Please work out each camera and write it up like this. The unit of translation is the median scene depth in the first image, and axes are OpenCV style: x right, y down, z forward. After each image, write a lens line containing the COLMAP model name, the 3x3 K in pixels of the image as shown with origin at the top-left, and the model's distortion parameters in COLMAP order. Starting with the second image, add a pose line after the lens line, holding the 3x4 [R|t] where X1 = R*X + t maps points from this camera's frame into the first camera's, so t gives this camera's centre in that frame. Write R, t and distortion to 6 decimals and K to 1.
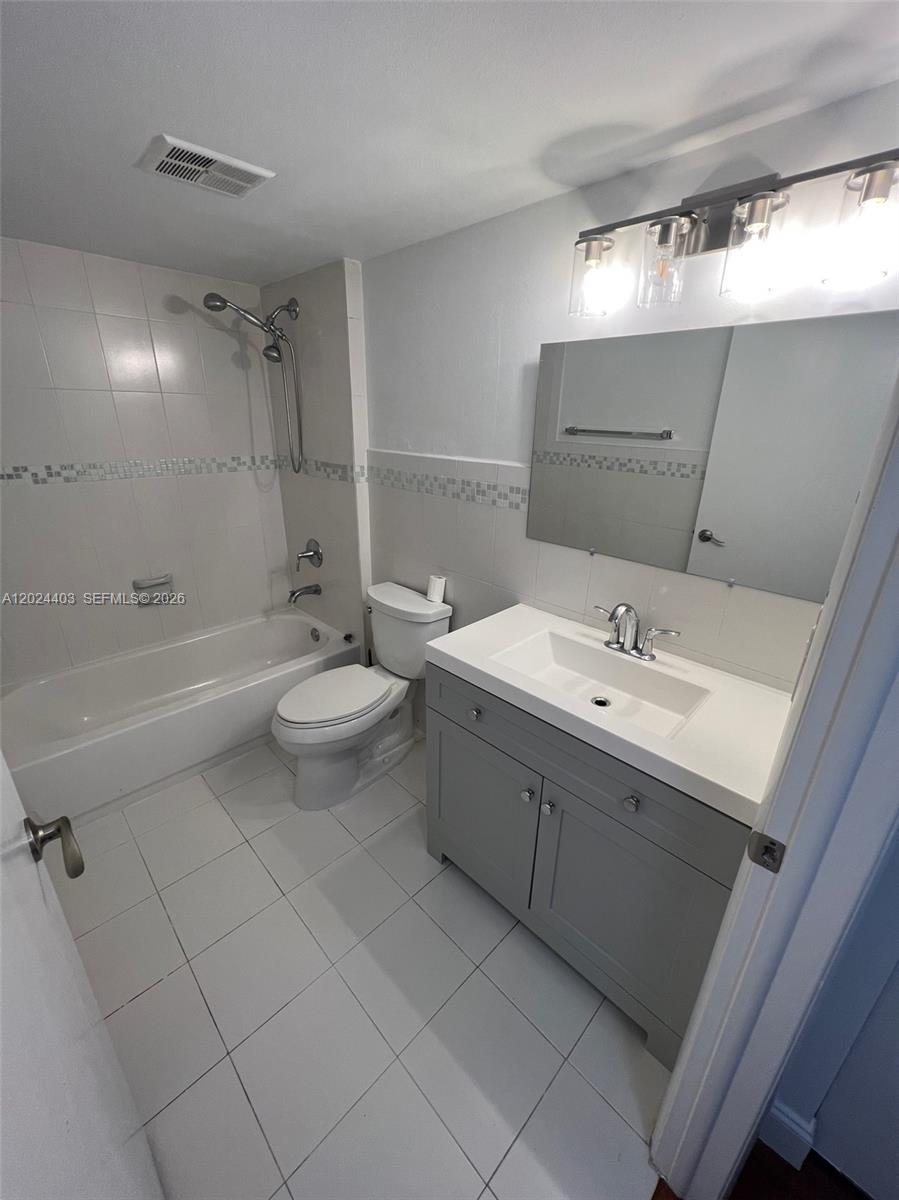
lens RADIAL K [[475.3, 0, 449.5], [0, 475.3, 600.0], [0, 0, 1]] dist [0.000278, -0.000046]
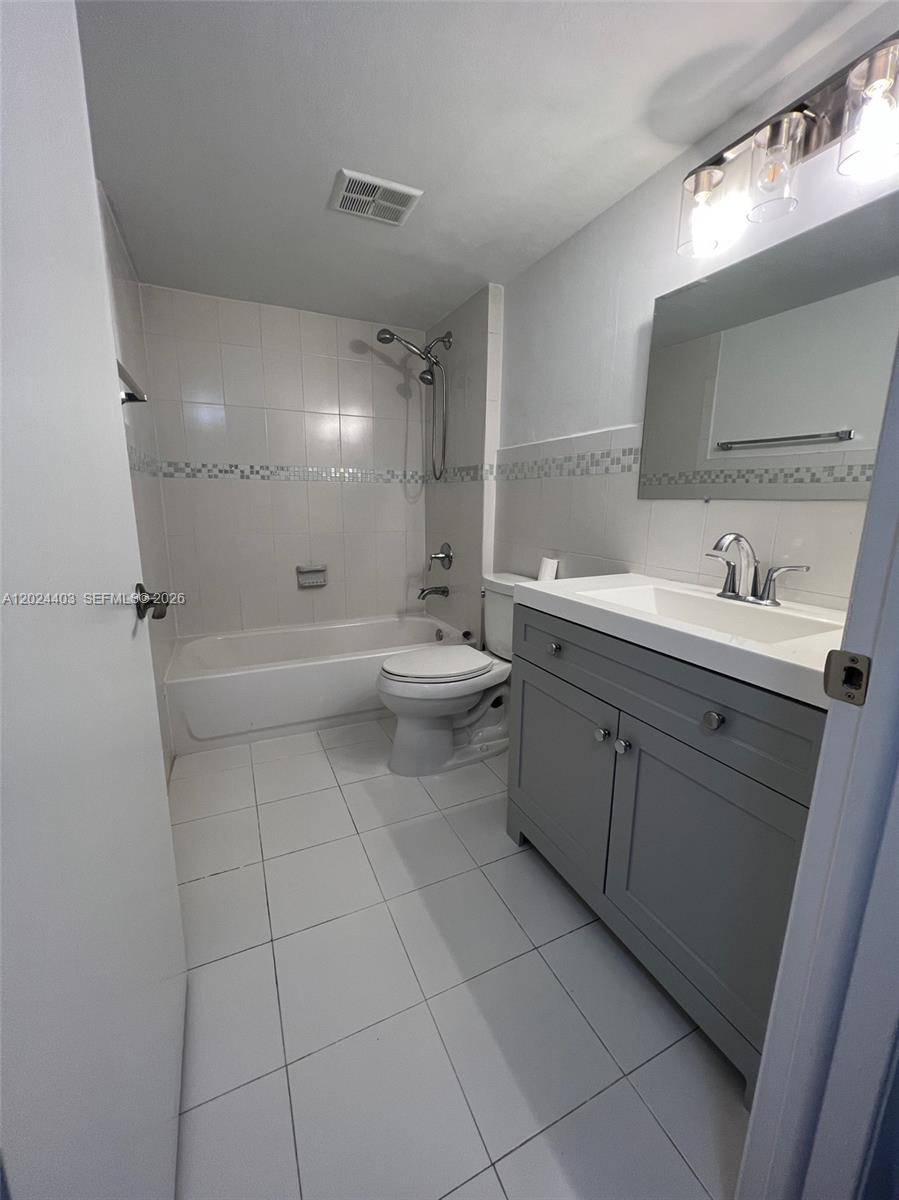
lens RADIAL K [[477.5, 0, 449.6], [0, 477.5, 595.2], [0, 0, 1]] dist [0.007094, -0.000244]
pose [[0.943543, 0.059143, -0.325926, 0.097771], [-0.113570, 0.982053, -0.150576, 0.184232], [0.311171, 0.179091, 0.933327, 0.017526]]
